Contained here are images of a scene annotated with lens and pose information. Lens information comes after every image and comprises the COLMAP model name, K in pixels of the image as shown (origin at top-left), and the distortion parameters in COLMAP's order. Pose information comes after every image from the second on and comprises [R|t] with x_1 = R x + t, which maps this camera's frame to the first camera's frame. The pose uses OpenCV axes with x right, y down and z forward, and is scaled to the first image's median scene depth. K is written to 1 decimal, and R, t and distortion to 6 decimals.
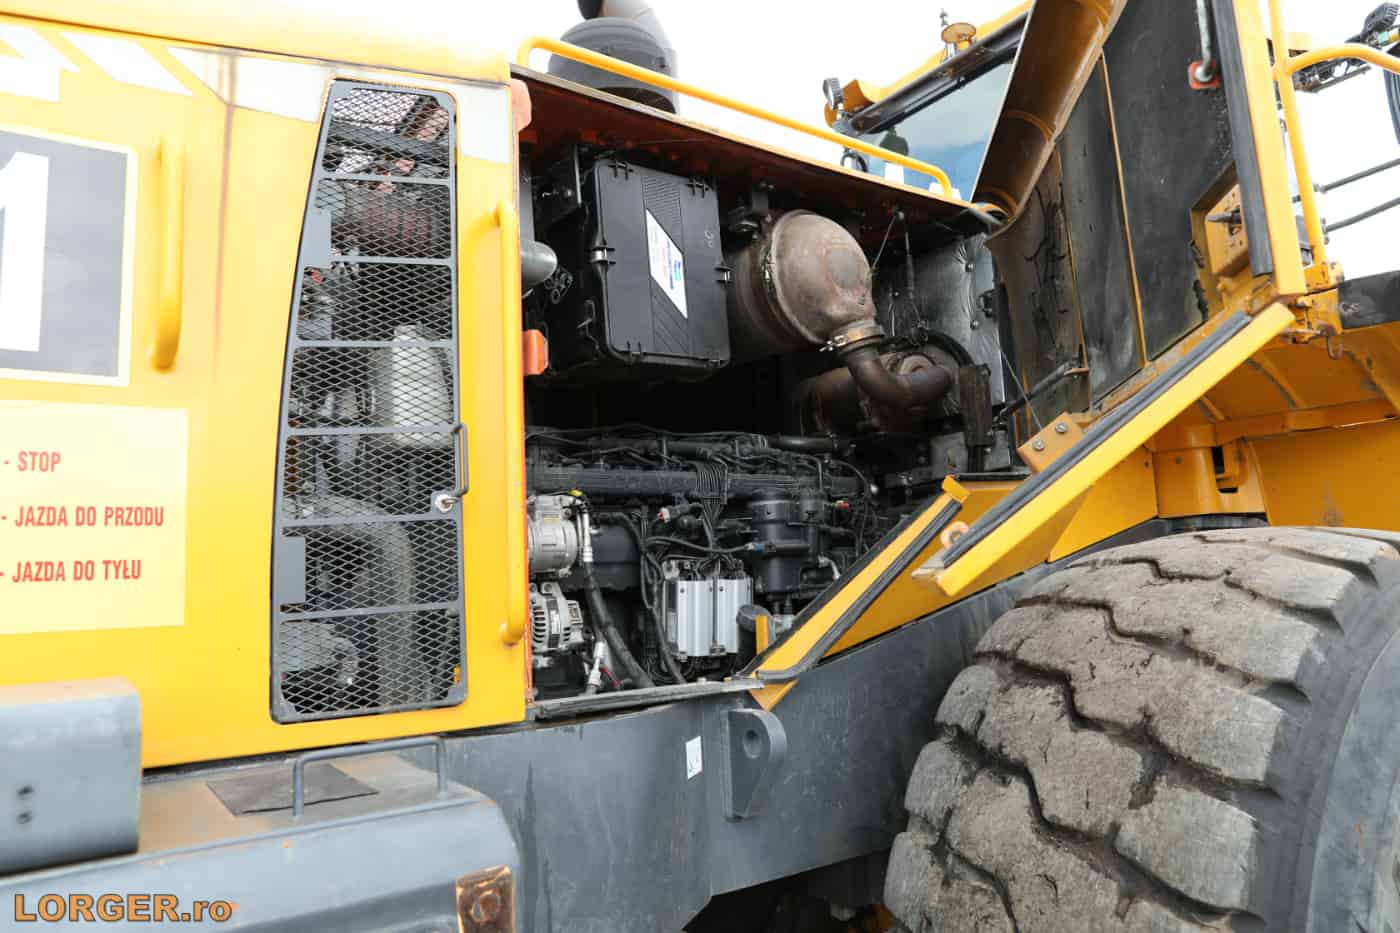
lens RADIAL K [[965.6, 0, 700.0], [0, 965.6, 466.5], [0, 0, 1]] dist [-0.028430, 0.006919]
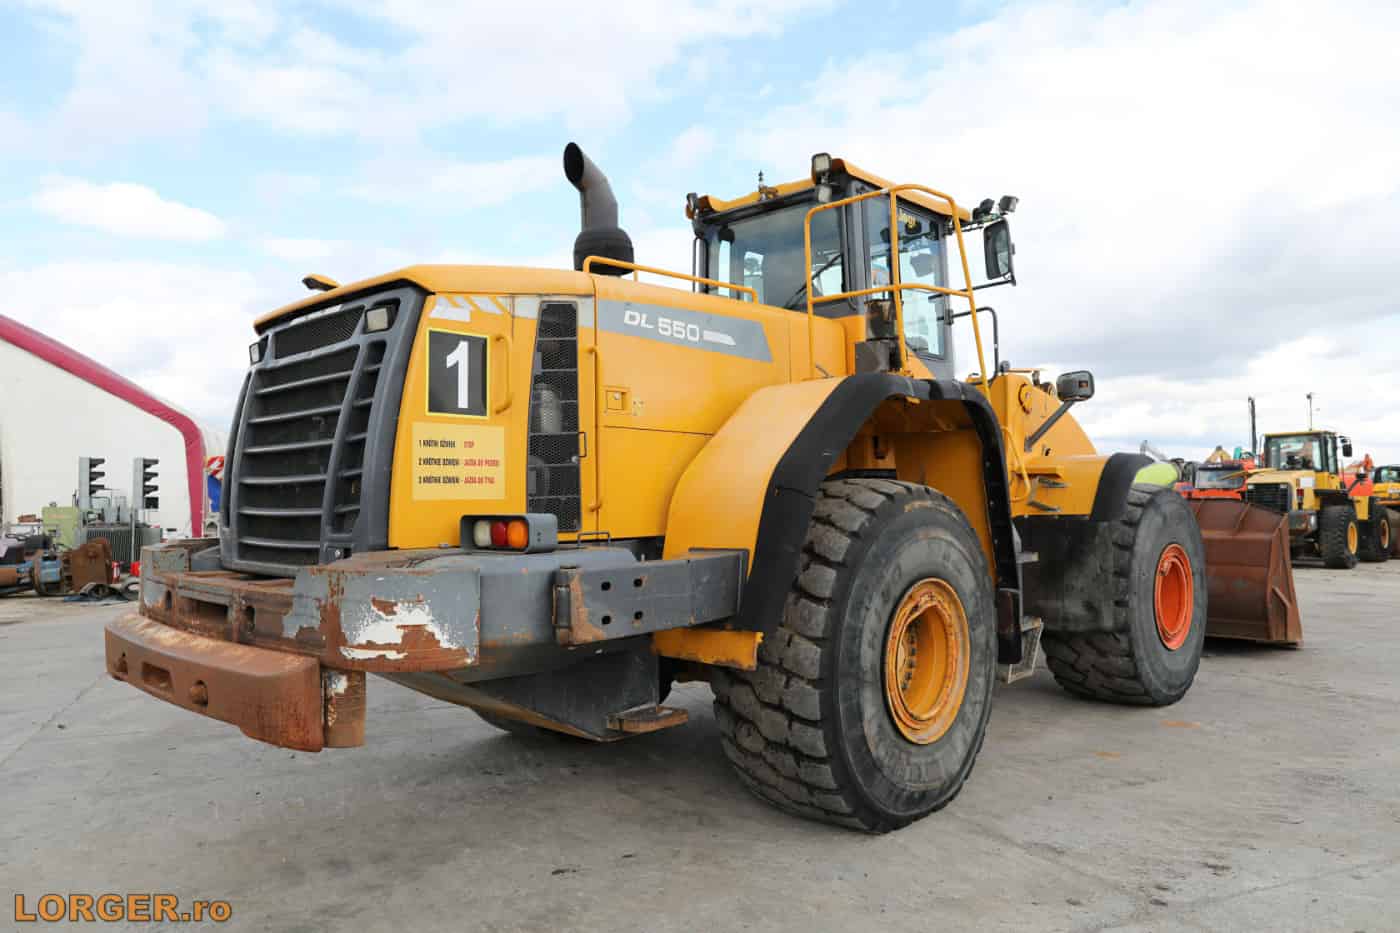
lens RADIAL K [[965.6, 0, 700.0], [0, 965.6, 466.5], [0, 0, 1]] dist [-0.028430, 0.006919]
pose [[0.975526, 0.043390, 0.215562, -0.524216], [-0.061814, 0.994919, 0.079473, -0.190690], [-0.211018, -0.090853, 0.973251, -1.834356]]
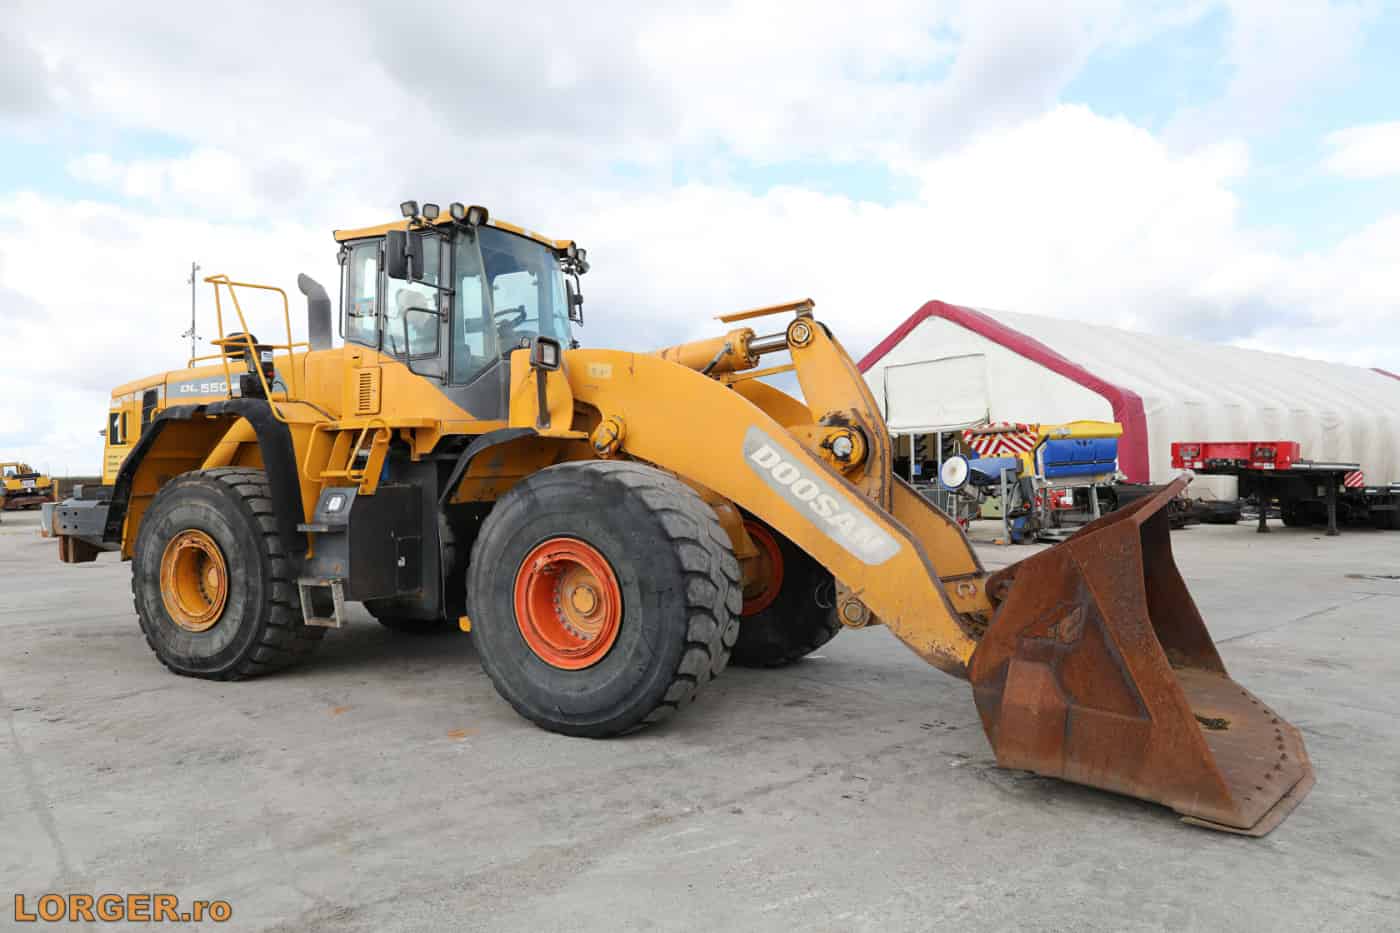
lens RADIAL K [[965.6, 0, 700.0], [0, 965.6, 466.5], [0, 0, 1]] dist [-0.028430, 0.006919]
pose [[0.476124, 0.034496, -0.878701, 6.946148], [0.098876, 0.990794, 0.092472, -0.149317], [0.873802, -0.130910, 0.468330, 1.215507]]
